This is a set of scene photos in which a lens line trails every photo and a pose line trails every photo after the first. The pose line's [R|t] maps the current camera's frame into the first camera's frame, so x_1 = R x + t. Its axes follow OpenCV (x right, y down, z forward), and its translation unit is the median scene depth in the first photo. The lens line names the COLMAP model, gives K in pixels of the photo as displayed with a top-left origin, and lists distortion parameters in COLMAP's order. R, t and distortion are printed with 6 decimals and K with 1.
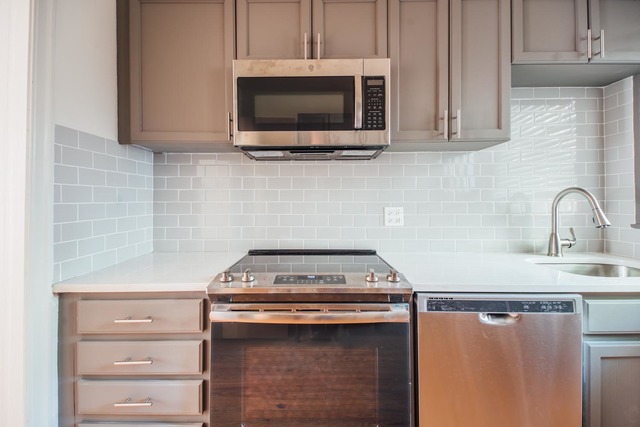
lens RADIAL K [[277.0, 0, 310.2], [0, 277.0, 199.5], [0, 0, 1]] dist [0.040229, -0.016231]
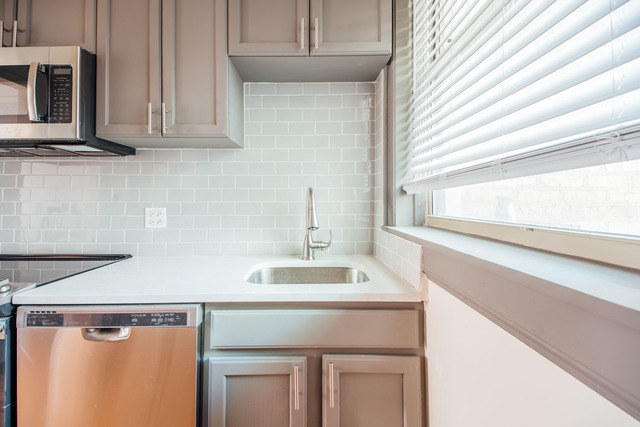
lens RADIAL K [[277.0, 0, 330.2], [0, 277.0, 194.5], [0, 0, 1]] dist [0.040229, -0.016231]
pose [[0.999998, 0.000346, -0.002162, 1.056894], [-0.000378, 0.999885, -0.015150, -0.003036], [0.002156, 0.015150, 0.999883, 0.077666]]
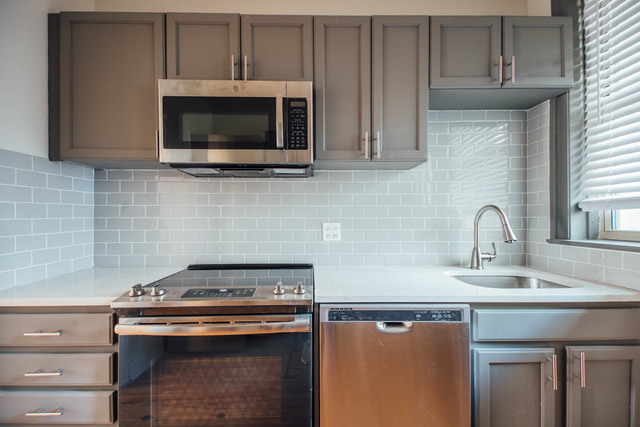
lens RADIAL K [[277.0, 0, 318.9], [0, 277.0, 214.7], [0, 0, 1]] dist [0.040229, -0.016231]
pose [[0.999686, 0.001676, 0.025008, 0.271577], [-0.001726, 0.999996, 0.002008, -0.006302], [-0.025004, -0.002050, 0.999685, -0.044651]]
